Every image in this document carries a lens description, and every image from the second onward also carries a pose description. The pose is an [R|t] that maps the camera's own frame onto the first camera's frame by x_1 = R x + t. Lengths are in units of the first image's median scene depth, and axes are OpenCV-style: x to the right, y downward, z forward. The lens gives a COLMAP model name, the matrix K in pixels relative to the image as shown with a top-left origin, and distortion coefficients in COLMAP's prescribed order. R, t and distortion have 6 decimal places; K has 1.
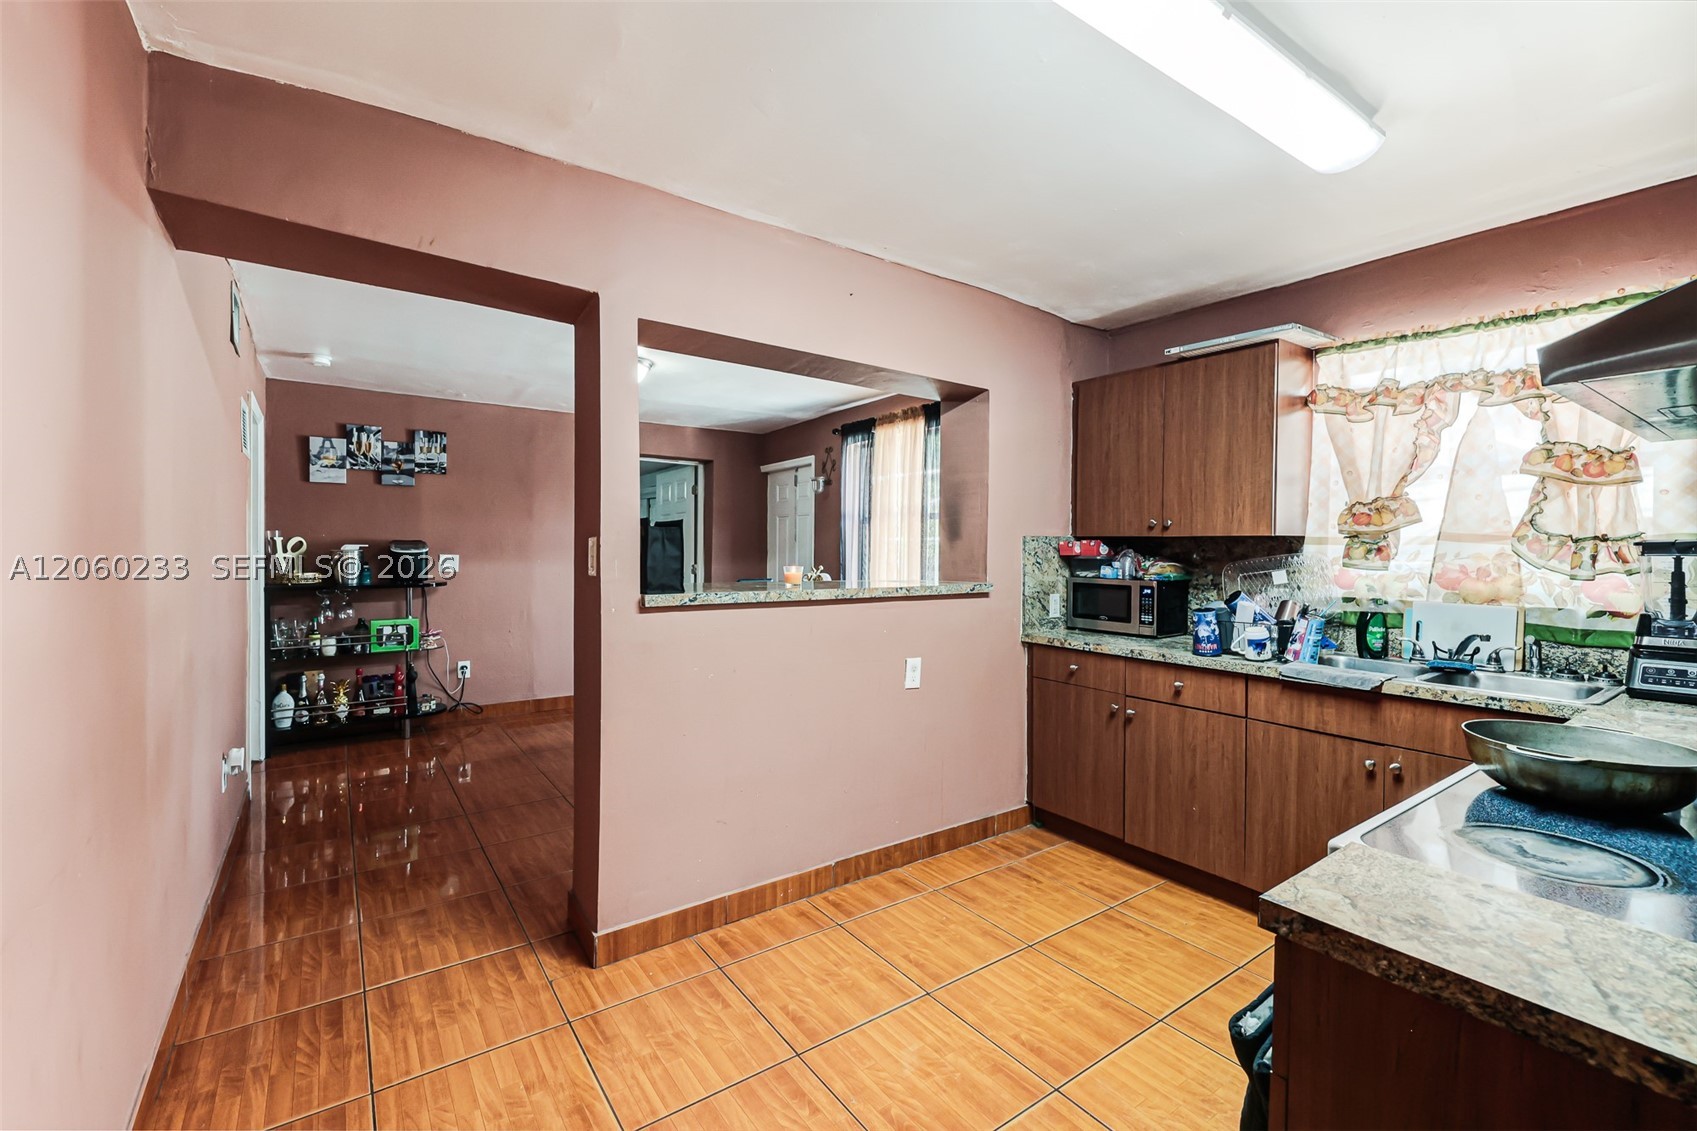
lens RADIAL K [[712.6, 0, 837.1], [0, 712.6, 555.1], [0, 0, 1]] dist [0.000008, -0.000091]
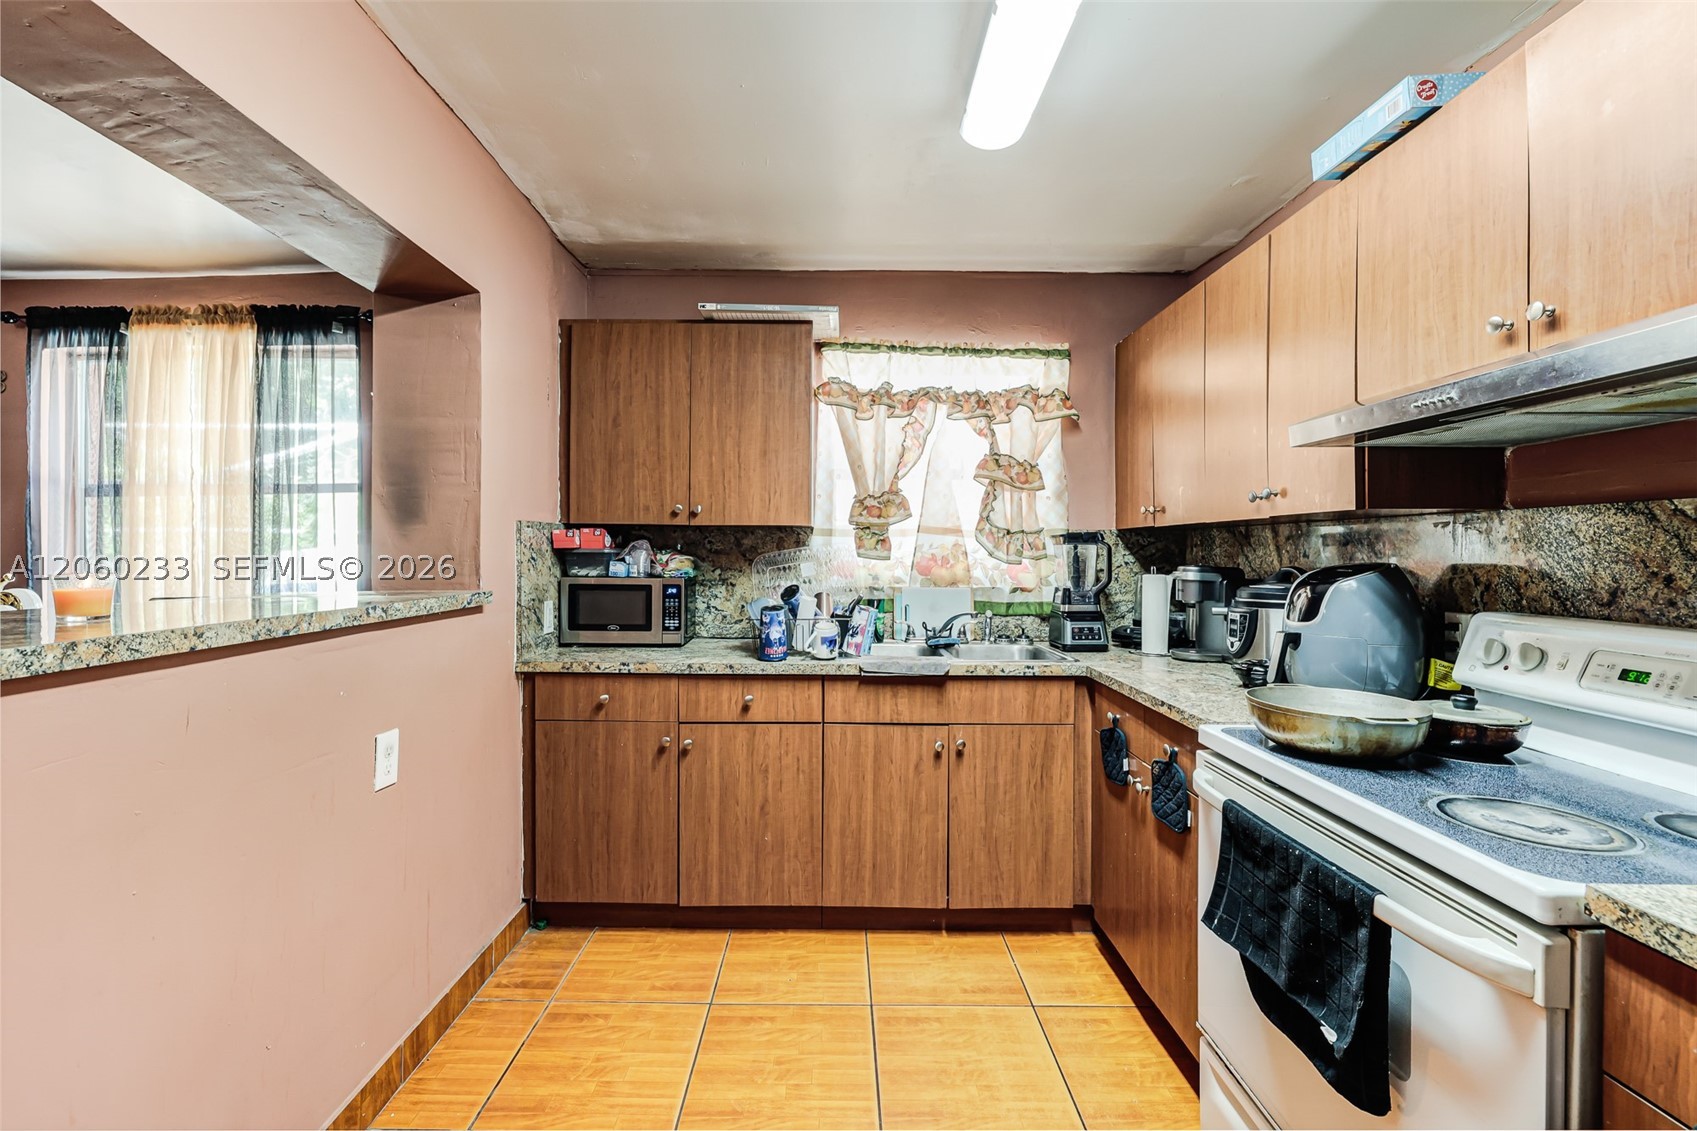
lens RADIAL K [[712.6, 0, 837.1], [0, 712.6, 555.1], [0, 0, 1]] dist [0.000008, -0.000091]
pose [[0.586954, -0.010146, 0.809556, -0.135052], [0.008527, 0.999943, 0.006349, 0.006170], [-0.809575, 0.003177, 0.587008, 0.389244]]
